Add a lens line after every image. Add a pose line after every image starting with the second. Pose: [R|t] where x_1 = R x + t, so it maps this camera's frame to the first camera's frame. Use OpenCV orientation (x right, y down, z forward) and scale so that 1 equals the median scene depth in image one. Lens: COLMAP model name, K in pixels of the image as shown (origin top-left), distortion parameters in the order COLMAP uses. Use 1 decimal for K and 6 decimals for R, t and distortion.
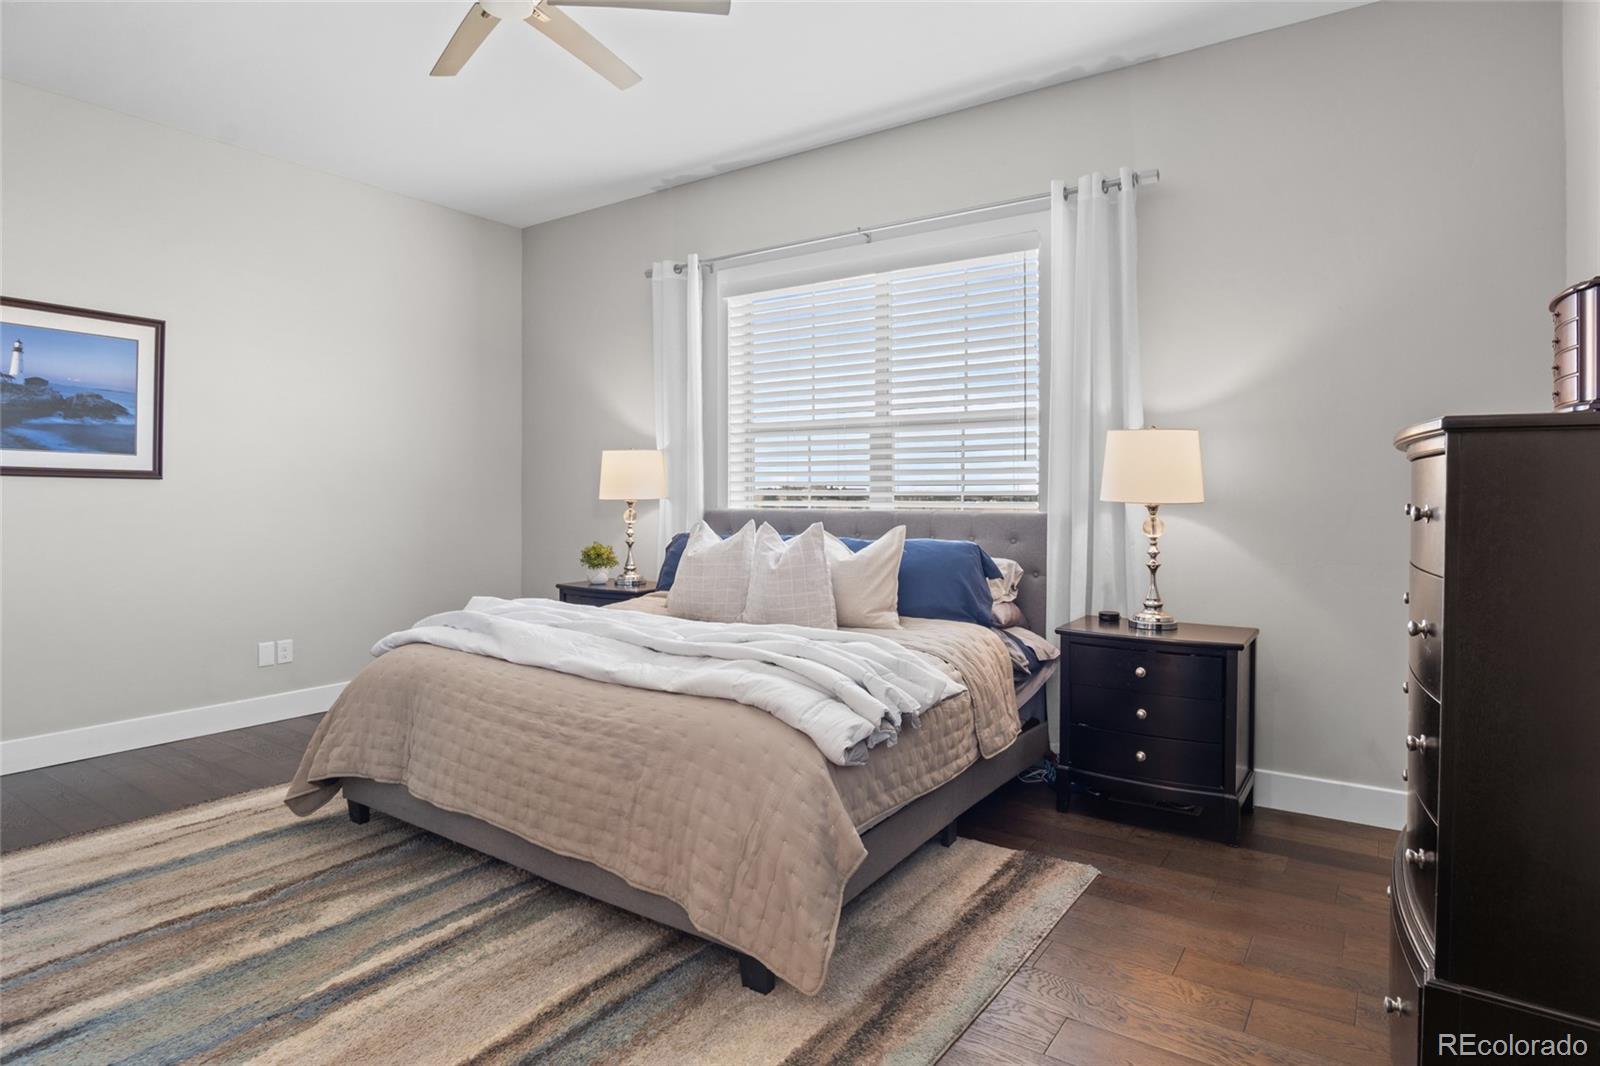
lens RADIAL K [[879.6, 0, 789.9], [0, 879.6, 494.1], [0, 0, 1]] dist [-0.031808, 0.005525]
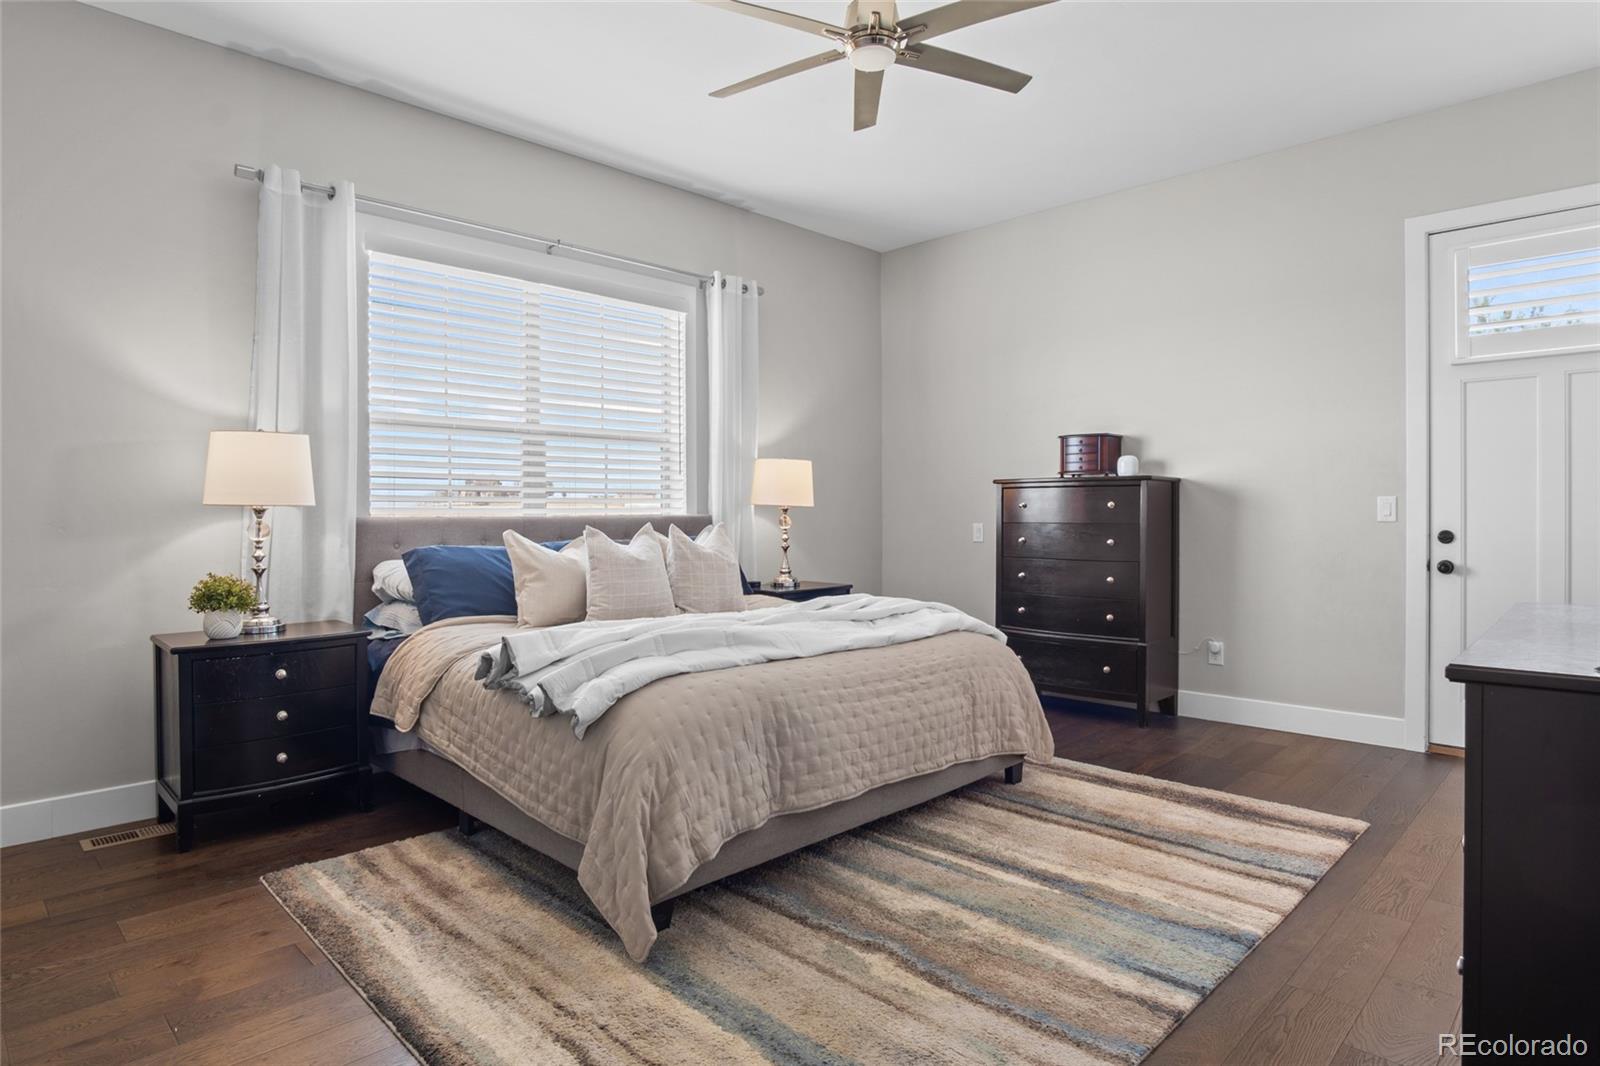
lens RADIAL K [[879.6, 0, 803.7], [0, 879.6, 517.9], [0, 0, 1]] dist [-0.031808, 0.005525]
pose [[0.170230, -0.020145, 0.985198, -1.147452], [-0.008393, 0.999725, 0.021892, -0.004768], [-0.985369, -0.011996, 0.170014, 0.697221]]
